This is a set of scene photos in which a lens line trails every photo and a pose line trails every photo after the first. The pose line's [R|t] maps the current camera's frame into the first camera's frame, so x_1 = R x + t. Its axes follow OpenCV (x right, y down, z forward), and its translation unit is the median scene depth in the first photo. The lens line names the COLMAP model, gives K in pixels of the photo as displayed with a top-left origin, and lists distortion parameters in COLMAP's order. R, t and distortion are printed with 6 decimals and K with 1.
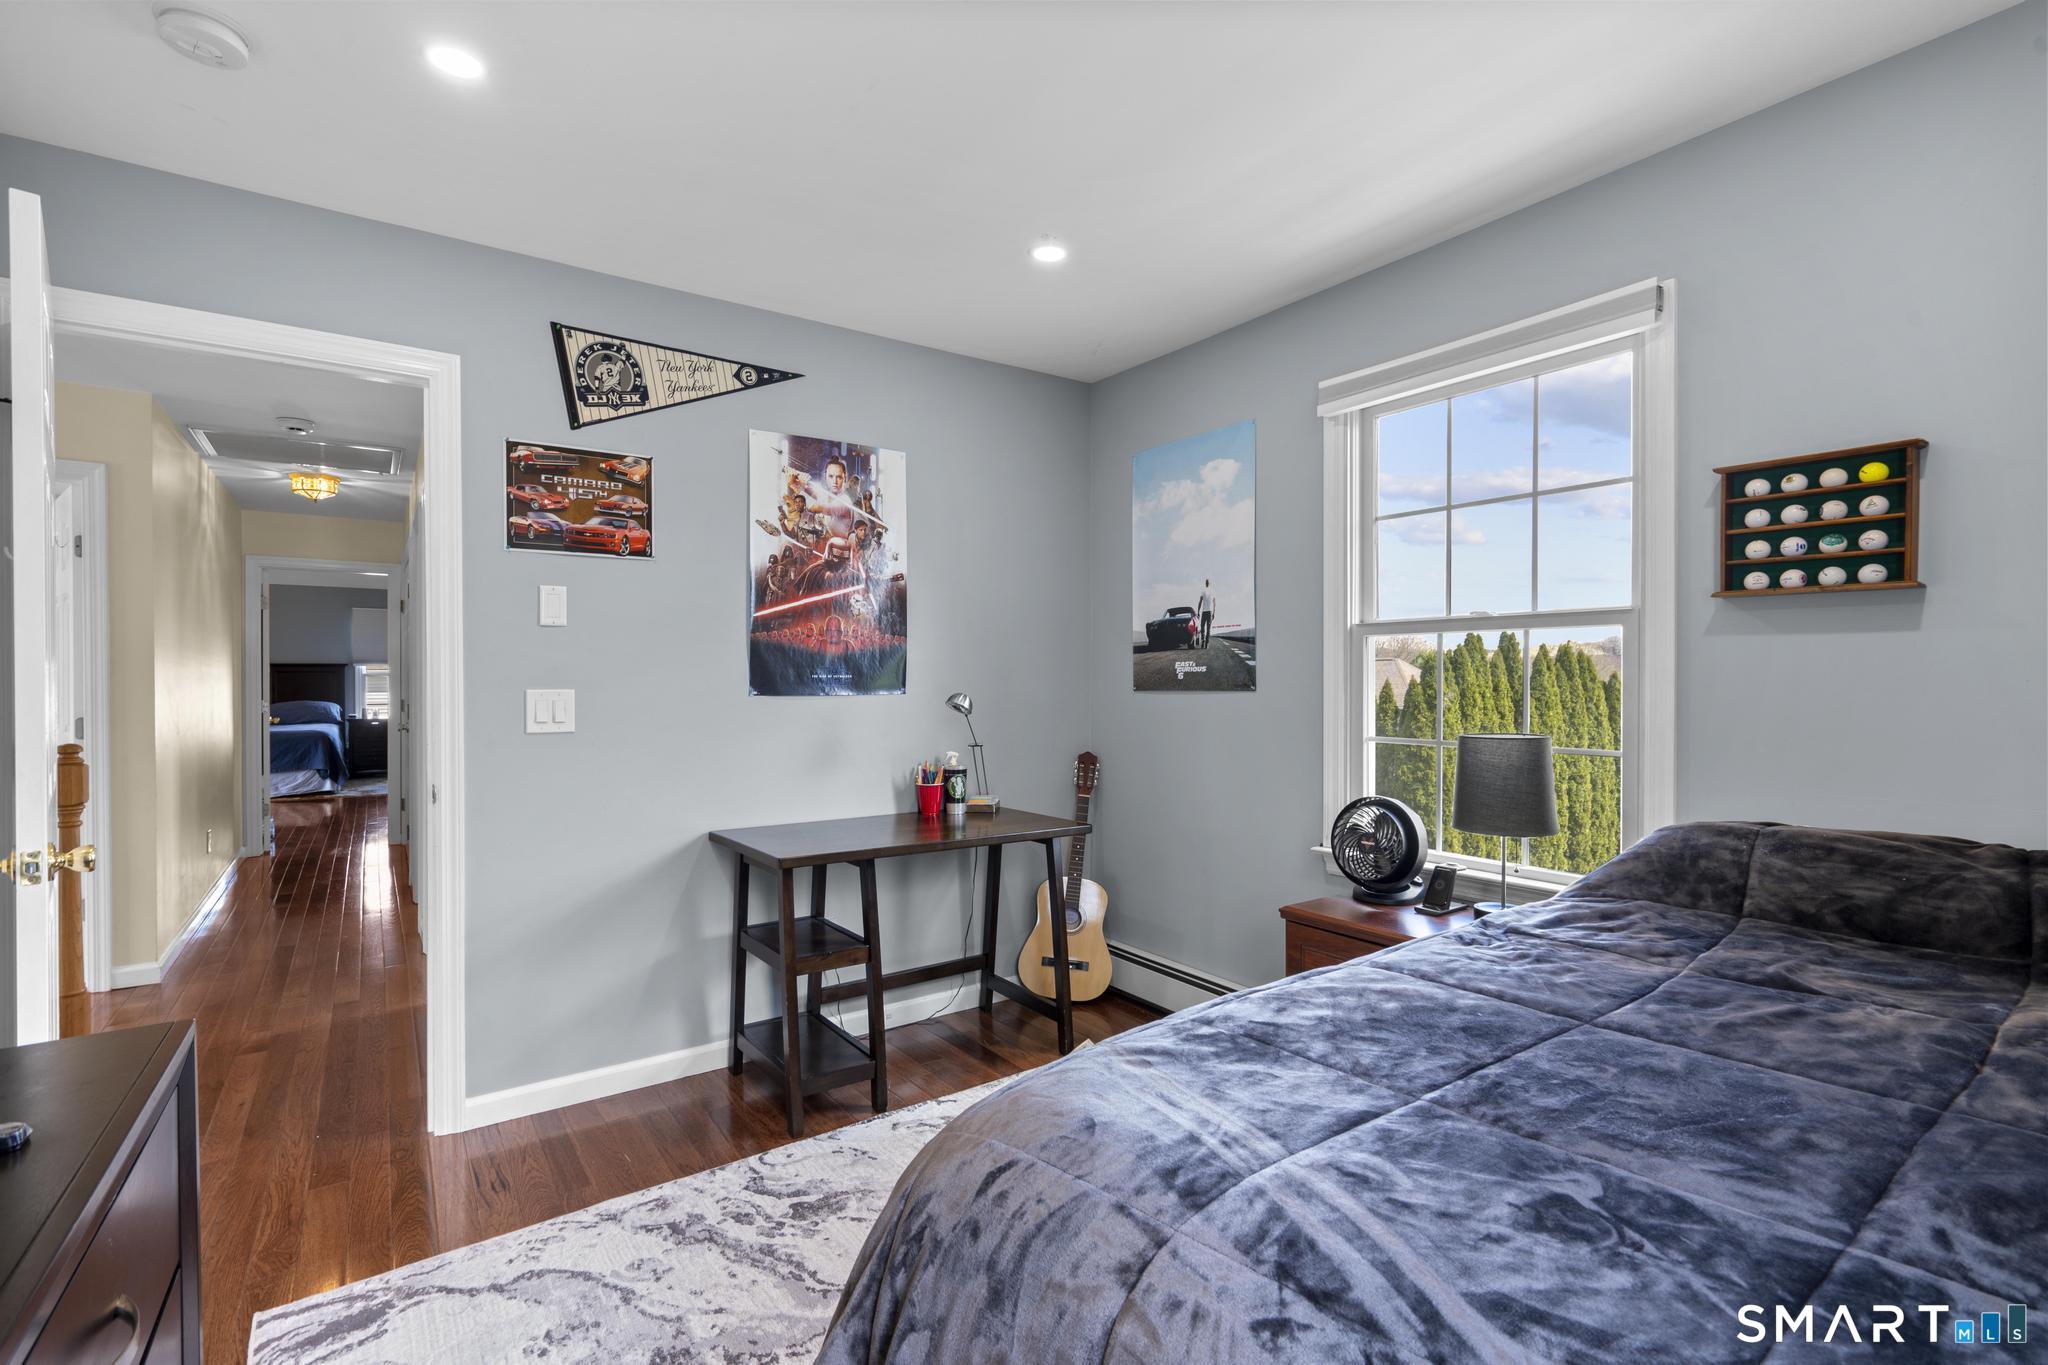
lens RADIAL K [[927.7, 0, 1016.4], [0, 927.7, 682.8], [0, 0, 1]] dist [-0.001122, 0.001807]
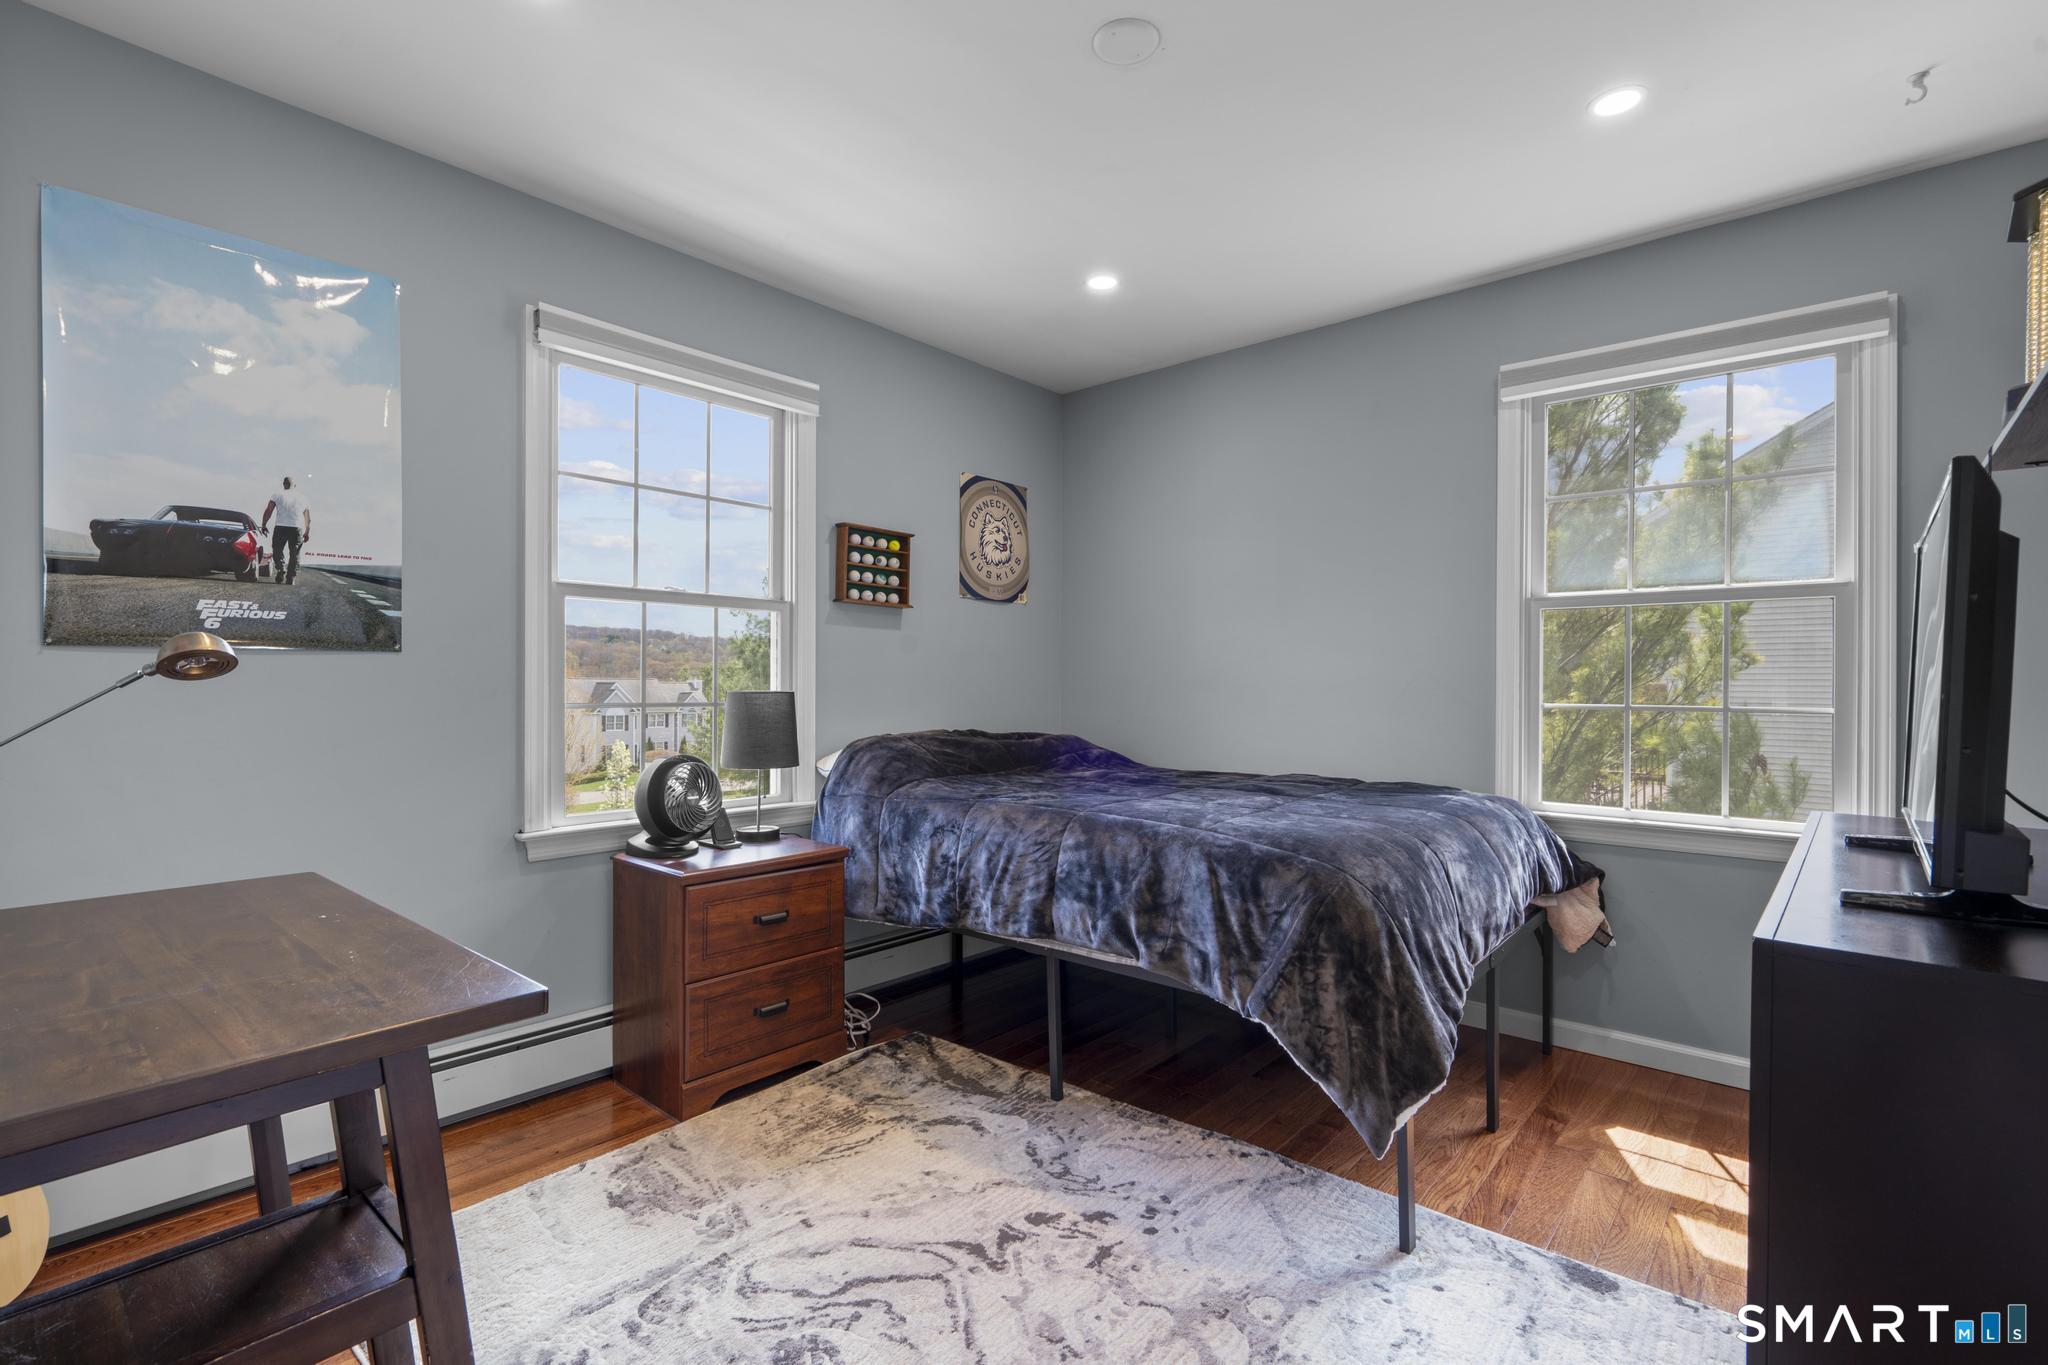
lens RADIAL K [[944.4, 0, 1024.3], [0, 944.4, 683.9], [0, 0, 1]] dist [-0.002050, 0.000895]
pose [[-0.243384, 0.004790, 0.969918, -0.794567], [0.002122, 0.999988, -0.004406, 0.052000], [-0.969928, 0.000986, -0.243392, 0.944931]]
